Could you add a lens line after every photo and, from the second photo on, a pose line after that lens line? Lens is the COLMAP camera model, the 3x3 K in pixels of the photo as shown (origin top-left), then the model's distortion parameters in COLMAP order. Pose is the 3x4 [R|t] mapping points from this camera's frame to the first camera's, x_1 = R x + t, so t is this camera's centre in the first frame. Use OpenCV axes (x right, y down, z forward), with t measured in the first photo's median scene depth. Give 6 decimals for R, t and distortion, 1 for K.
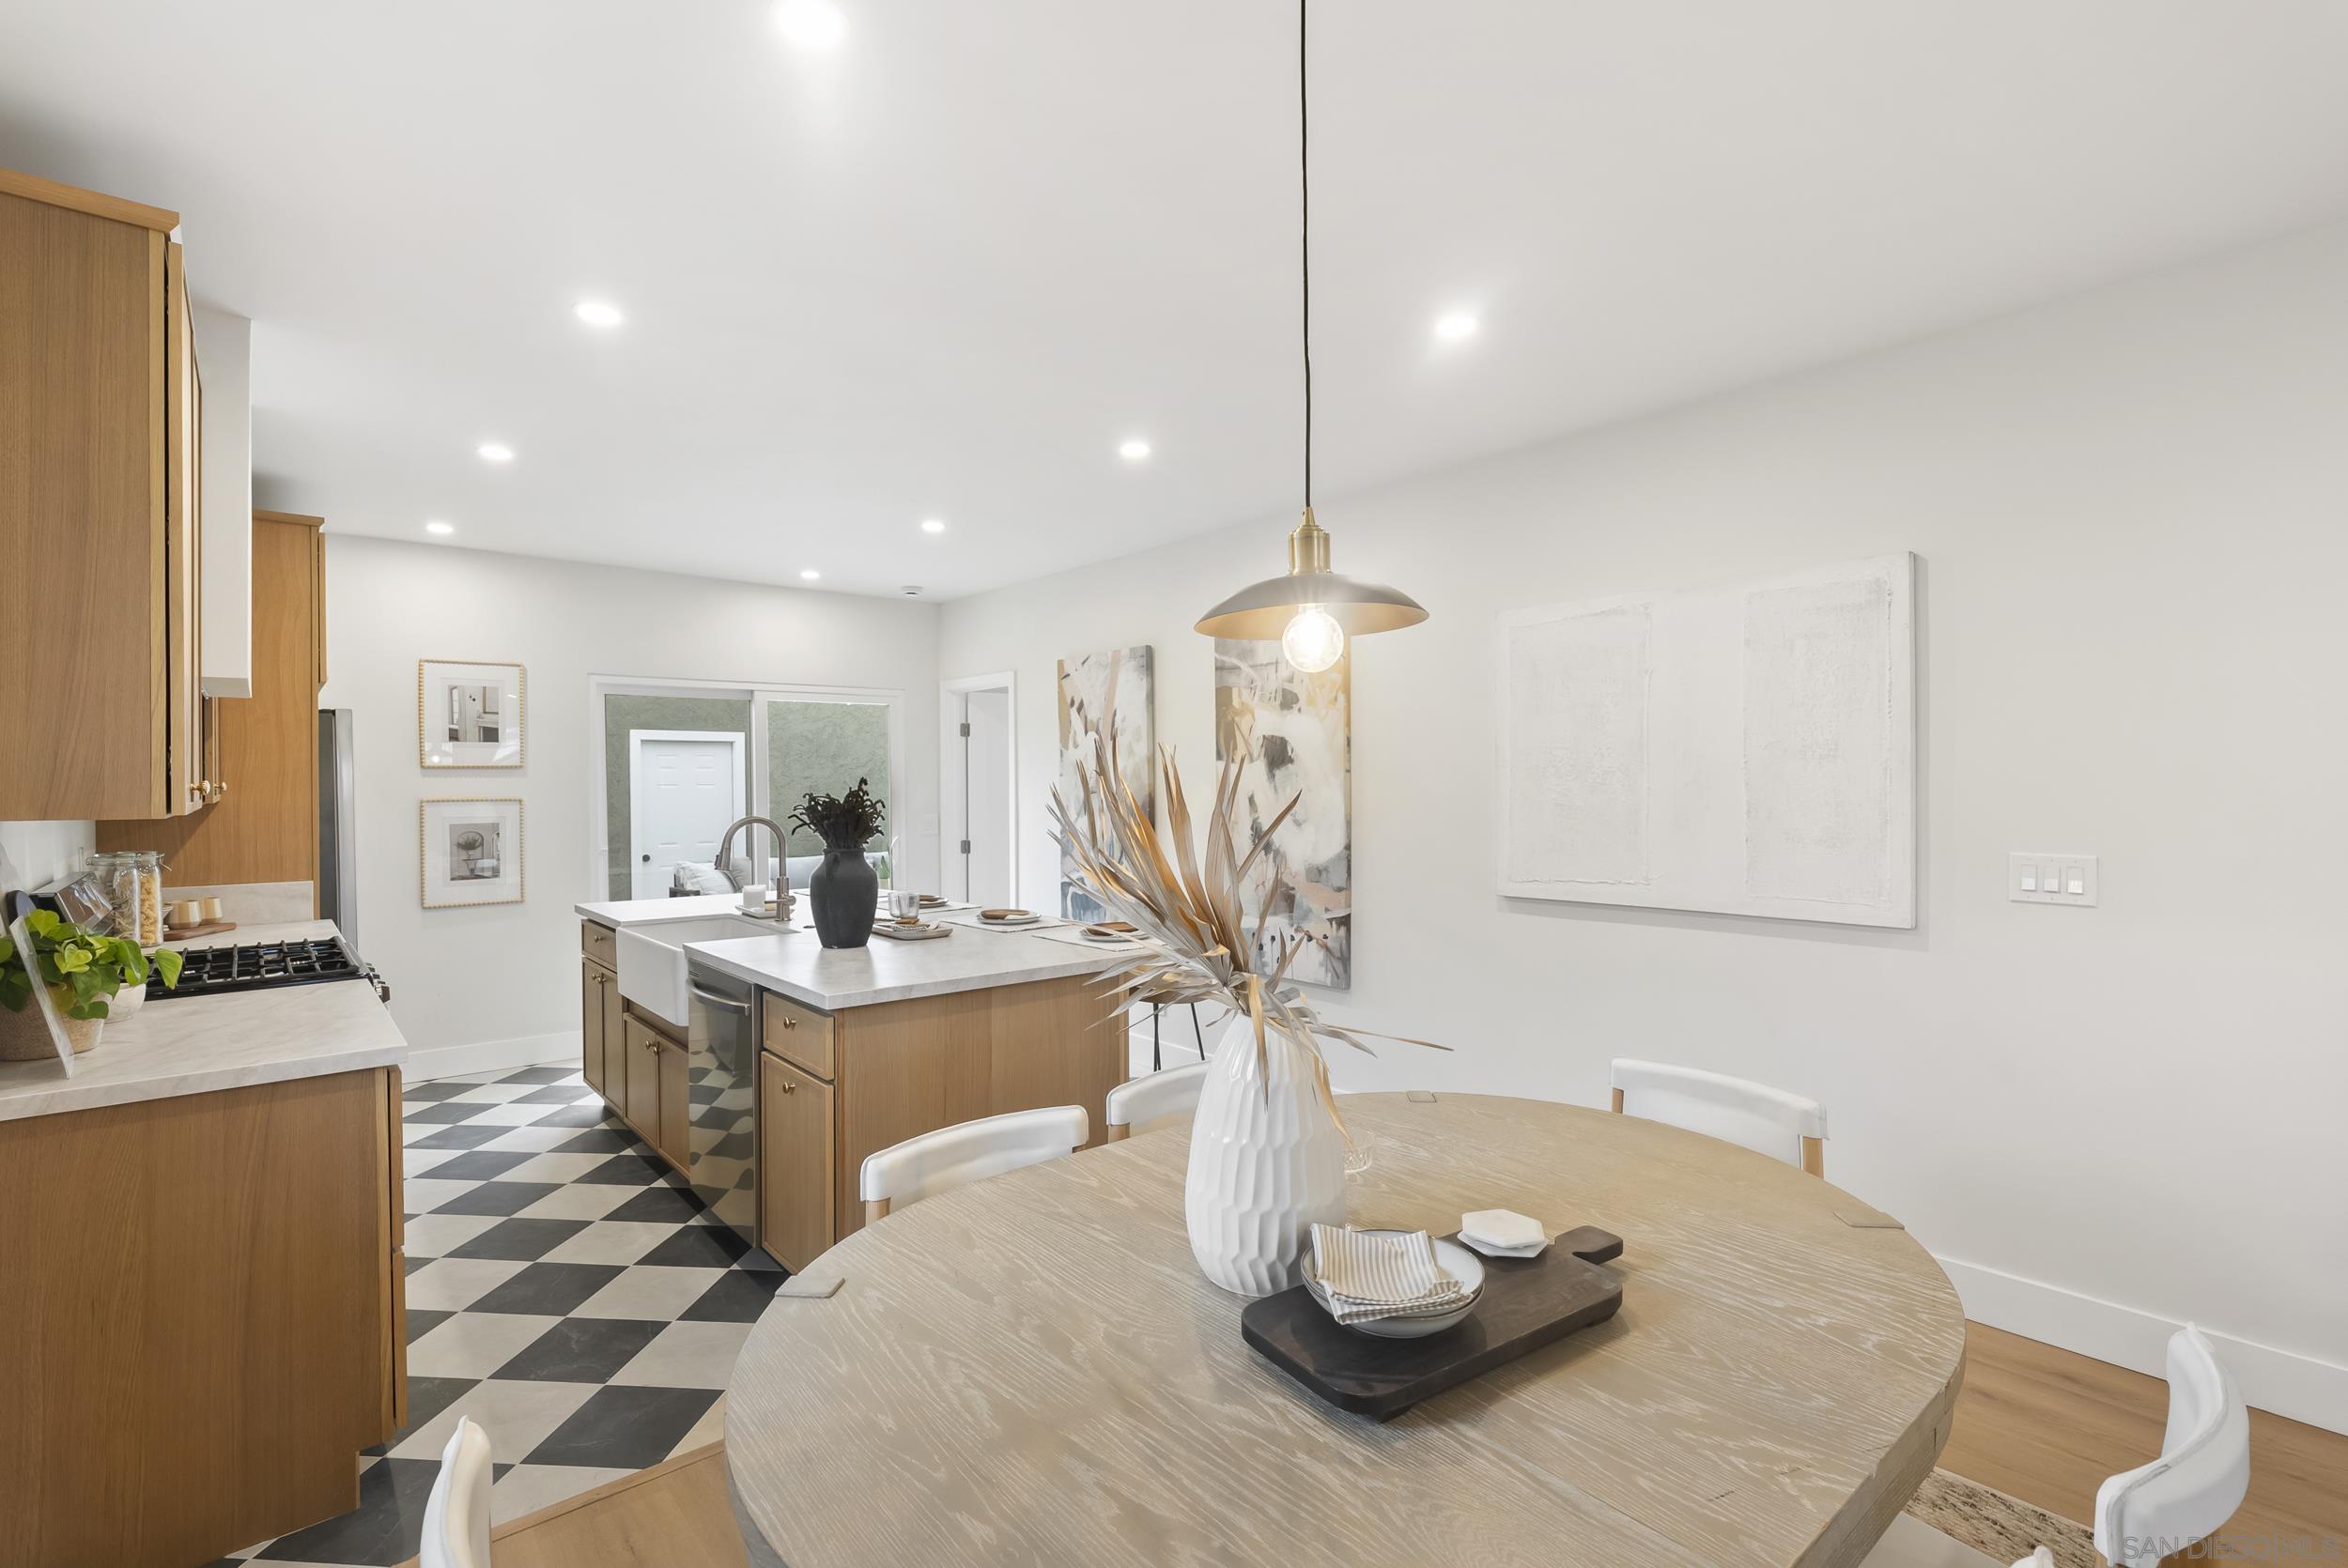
lens RADIAL K [[1068.6, 0, 1174.0], [0, 1068.6, 784.0], [0, 0, 1]] dist [-0.004414, -0.000036]
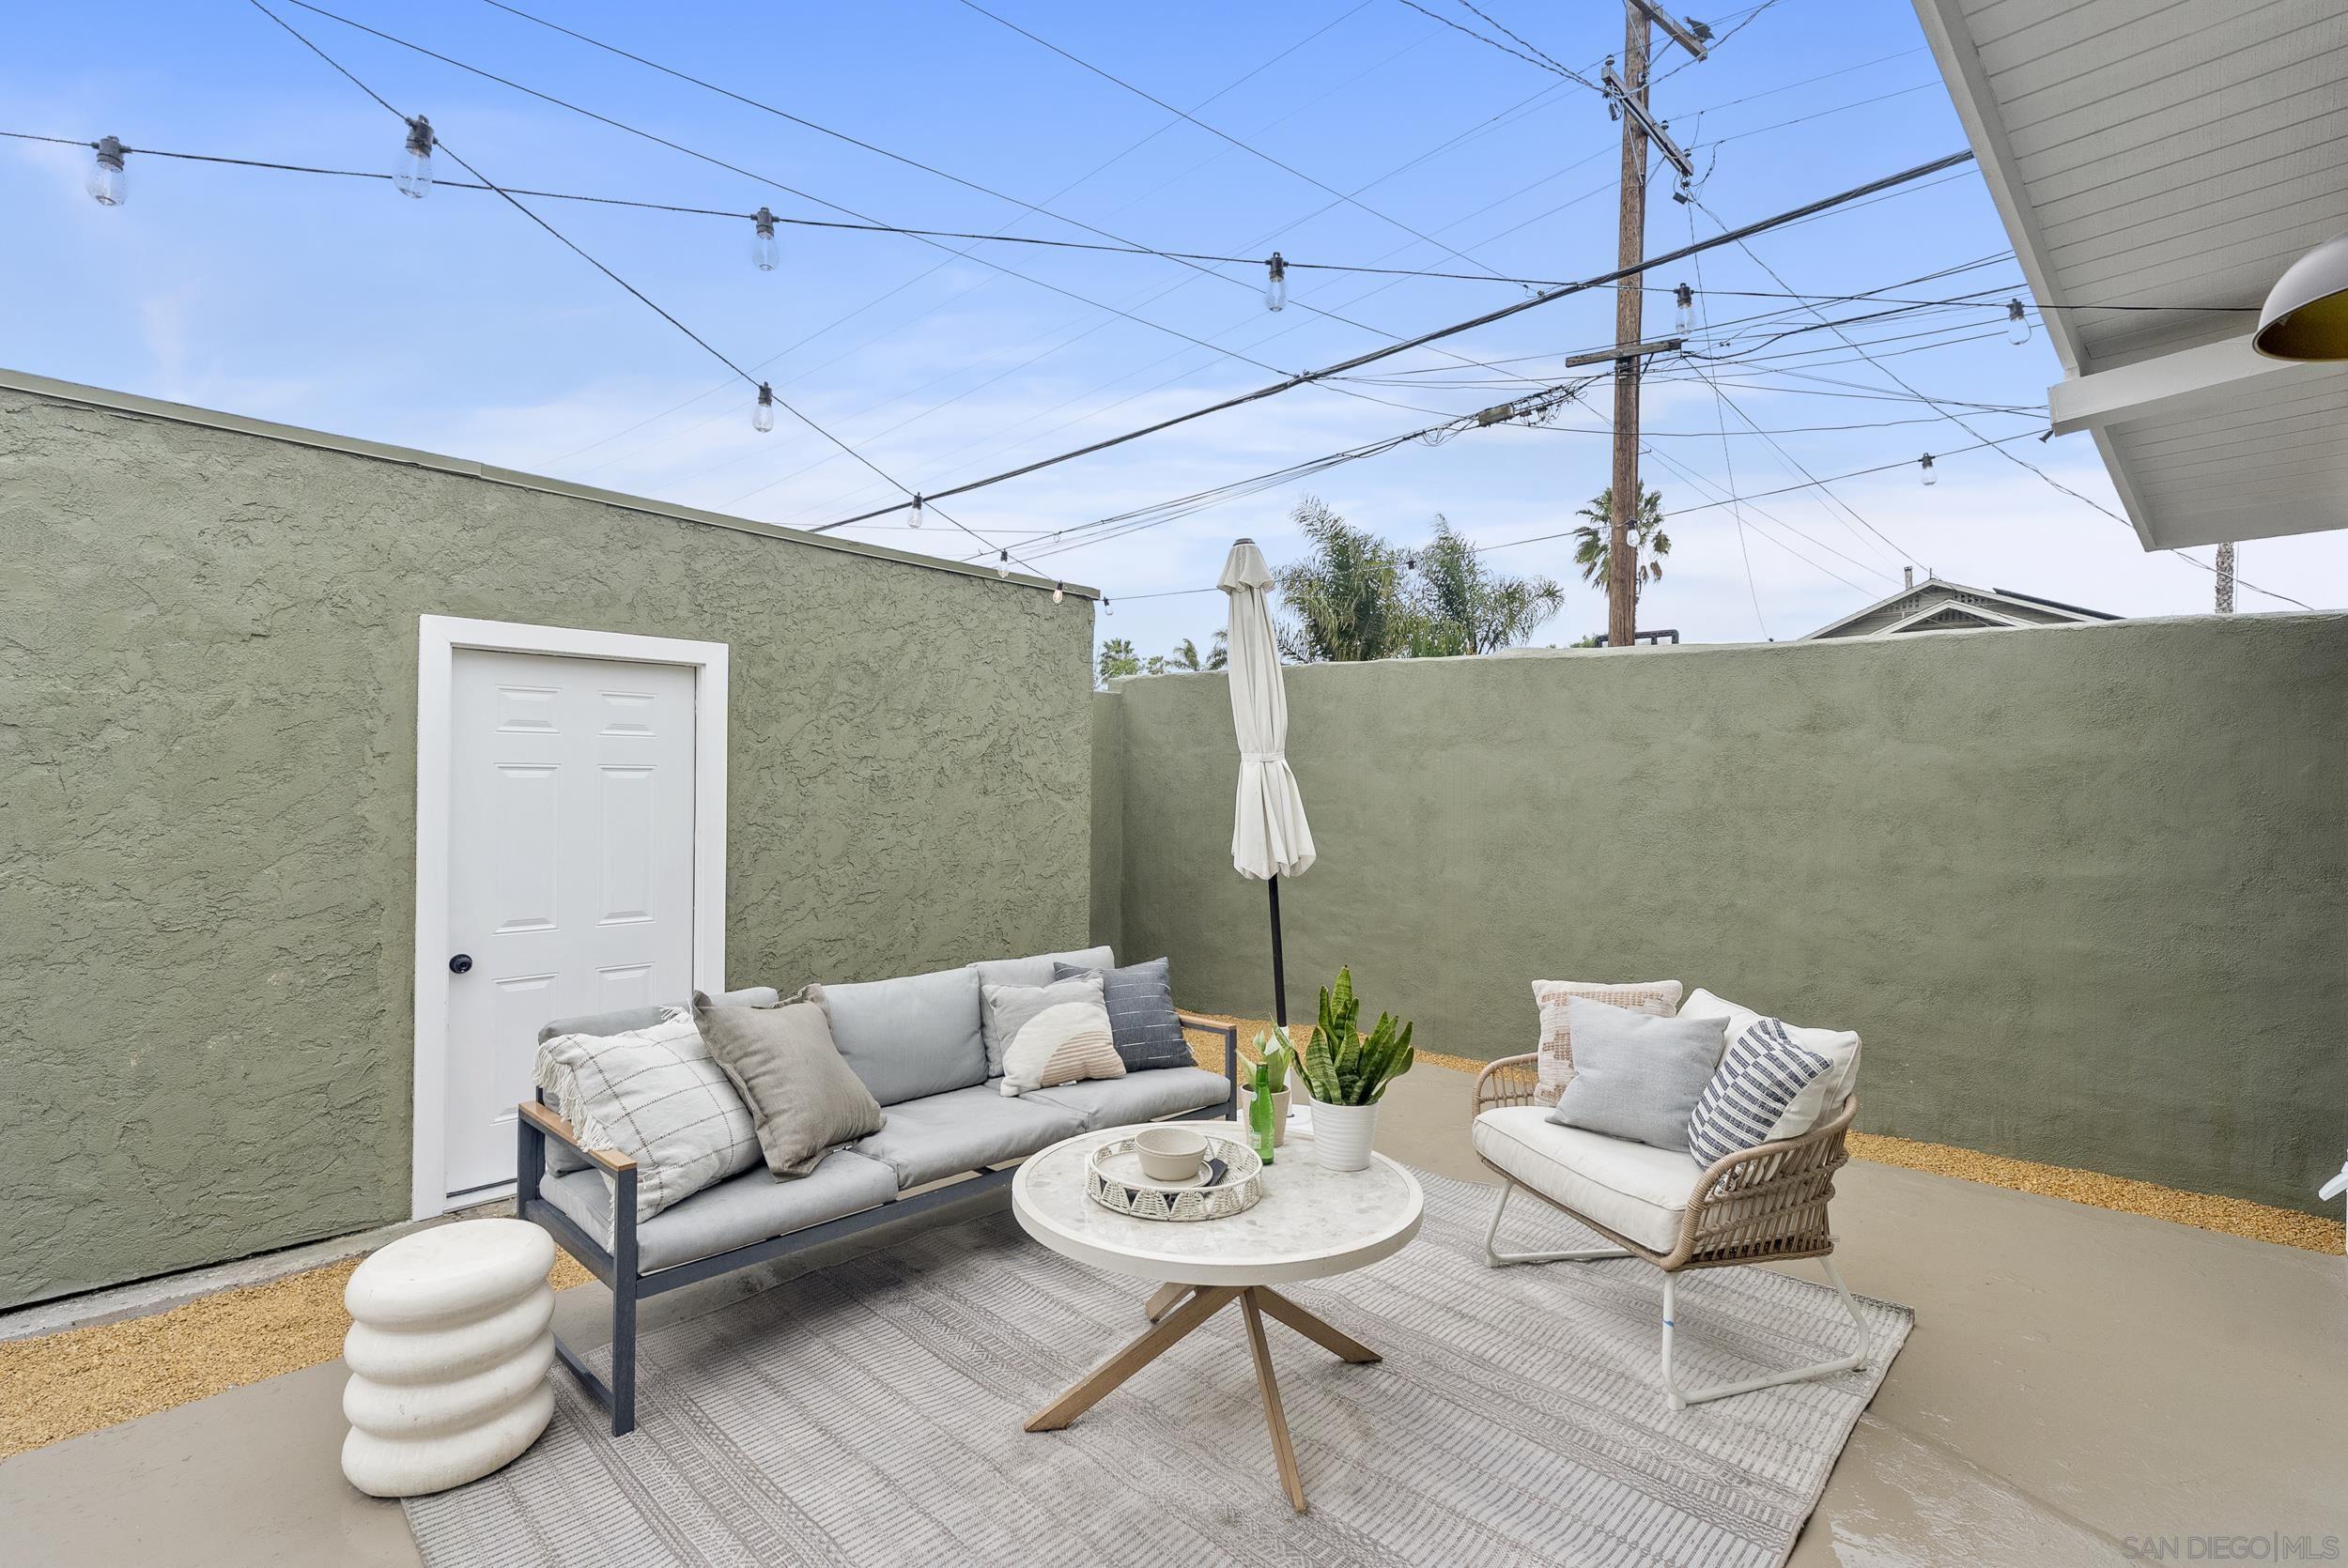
lens RADIAL K [[1068.6, 0, 1174.0], [0, 1068.6, 784.0], [0, 0, 1]] dist [-0.004414, -0.000036]
pose [[0.995843, 0.014620, 0.089901, -0.618364], [-0.014792, 0.999890, 0.001244, 0.005673], [-0.089873, -0.002569, 0.995950, 1.332013]]
